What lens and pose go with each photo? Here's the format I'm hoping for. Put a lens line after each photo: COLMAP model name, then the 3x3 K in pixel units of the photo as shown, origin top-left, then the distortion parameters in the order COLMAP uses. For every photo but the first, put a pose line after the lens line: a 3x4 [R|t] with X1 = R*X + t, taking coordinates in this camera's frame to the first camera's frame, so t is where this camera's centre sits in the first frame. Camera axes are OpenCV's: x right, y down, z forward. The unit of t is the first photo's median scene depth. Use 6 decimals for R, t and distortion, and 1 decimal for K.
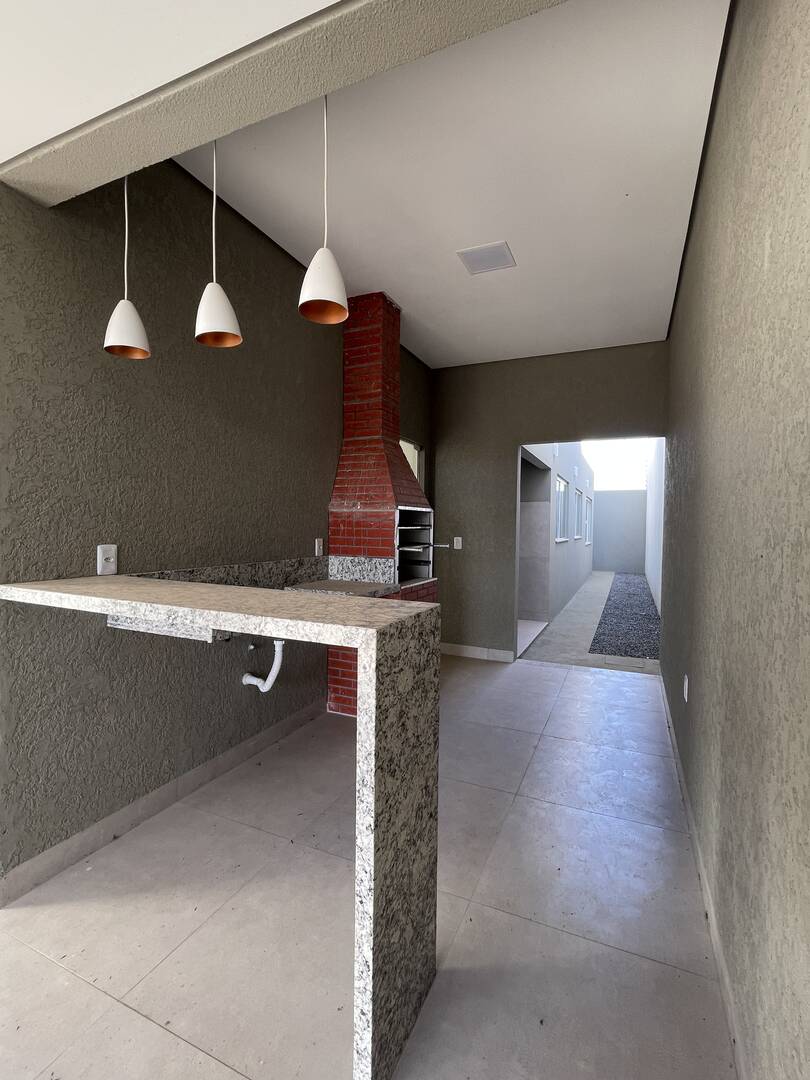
lens RADIAL K [[497.4, 0, 405.9], [0, 497.4, 542.7], [0, 0, 1]] dist [-0.001970, 0.000424]
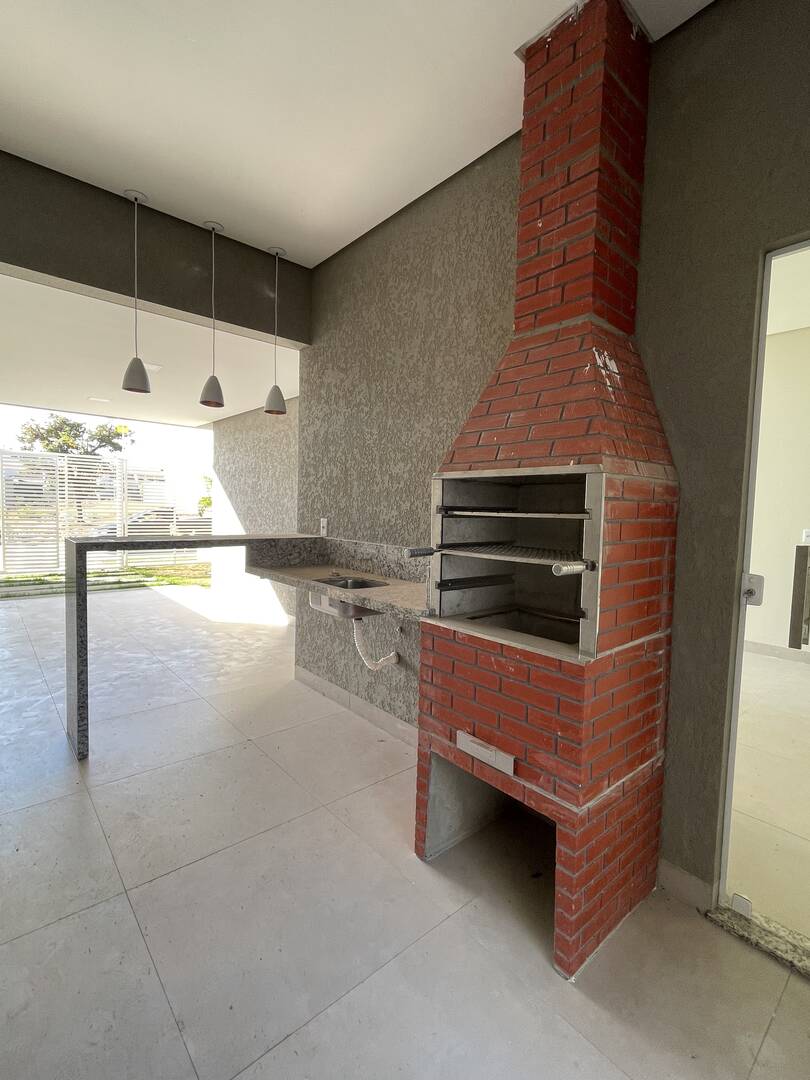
lens RADIAL K [[497.4, 0, 406.4], [0, 497.4, 534.3], [0, 0, 1]] dist [-0.001970, 0.000424]
pose [[-0.419789, 0.024390, -0.907294, 0.879753], [-0.062054, 0.996528, 0.055501, -0.058521], [0.905498, 0.079600, -0.416818, 2.109422]]
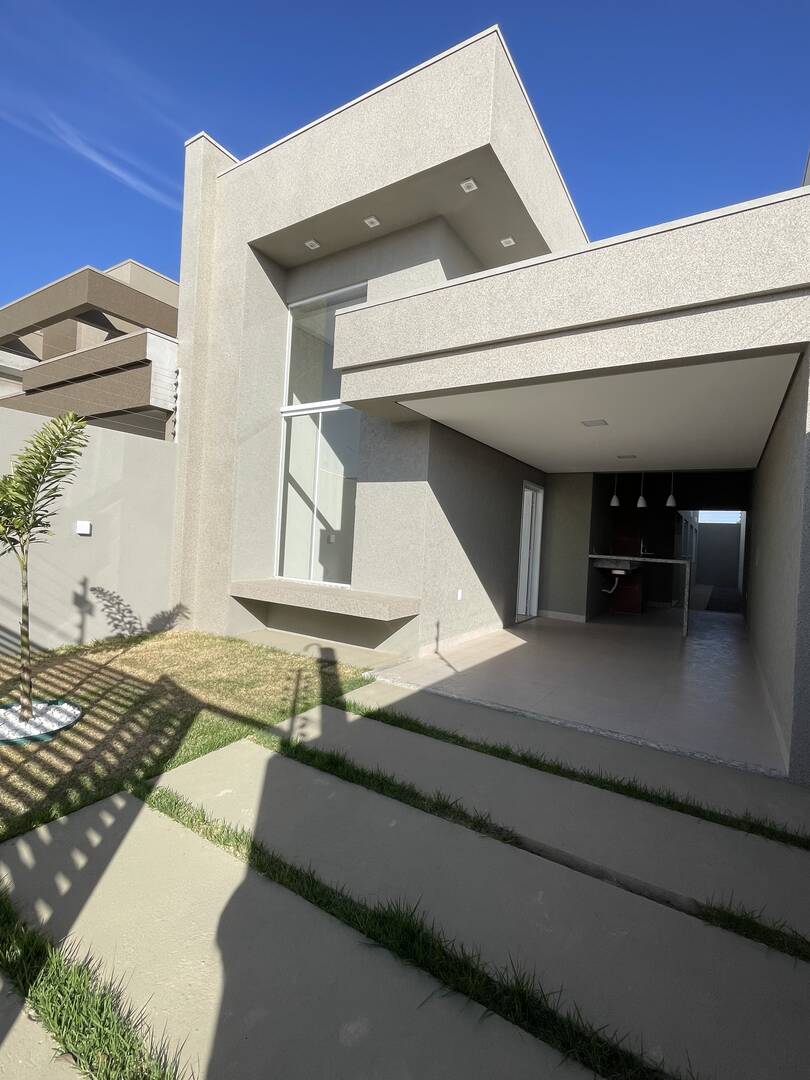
lens RADIAL K [[497.4, 0, 405.8], [0, 497.4, 539.0], [0, 0, 1]] dist [-0.001970, 0.000424]
pose [[0.988343, 0.028962, -0.149463, -1.621101], [-0.033782, 0.998985, -0.029810, 0.112966], [0.148448, 0.034512, 0.988318, -3.544302]]
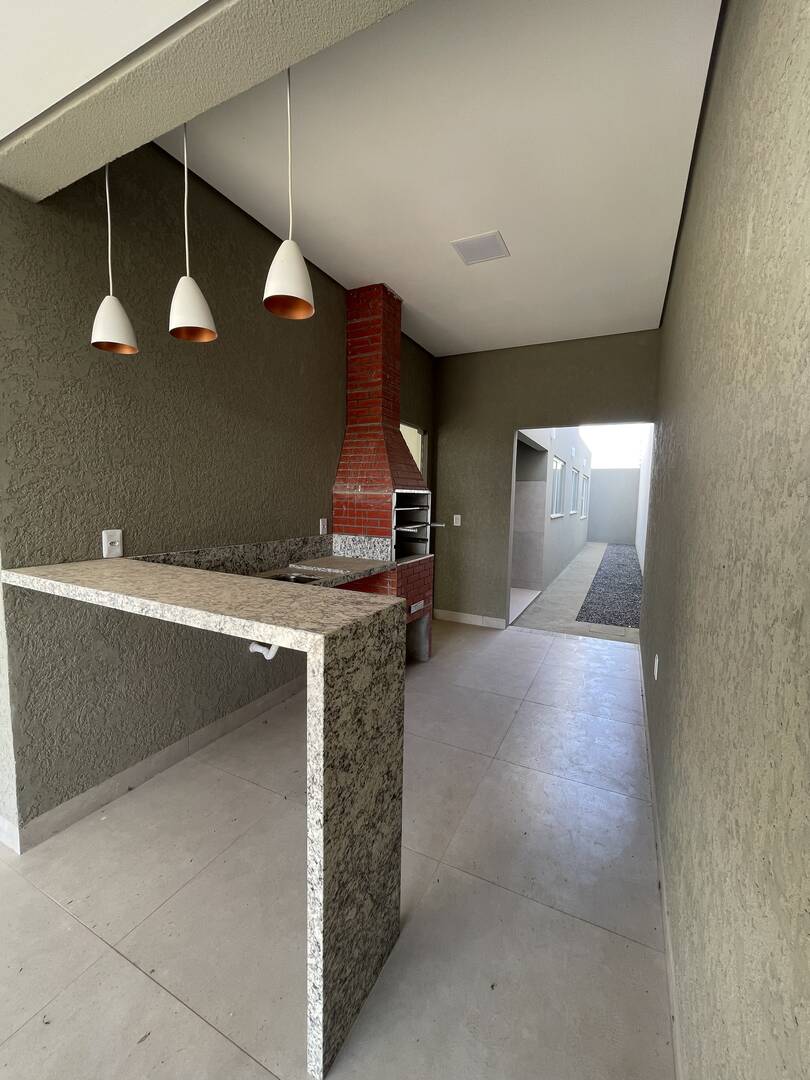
lens RADIAL K [[439.9, 0, 405.3], [0, 439.9, 542.3], [0, 0, 1]] dist [-0.003129, 0.001083]
pose [[0.999198, 0.012176, -0.038146, 0.076960], [-0.009595, 0.997697, 0.067143, -0.041572], [0.038876, -0.066723, 0.997014, 0.076473]]
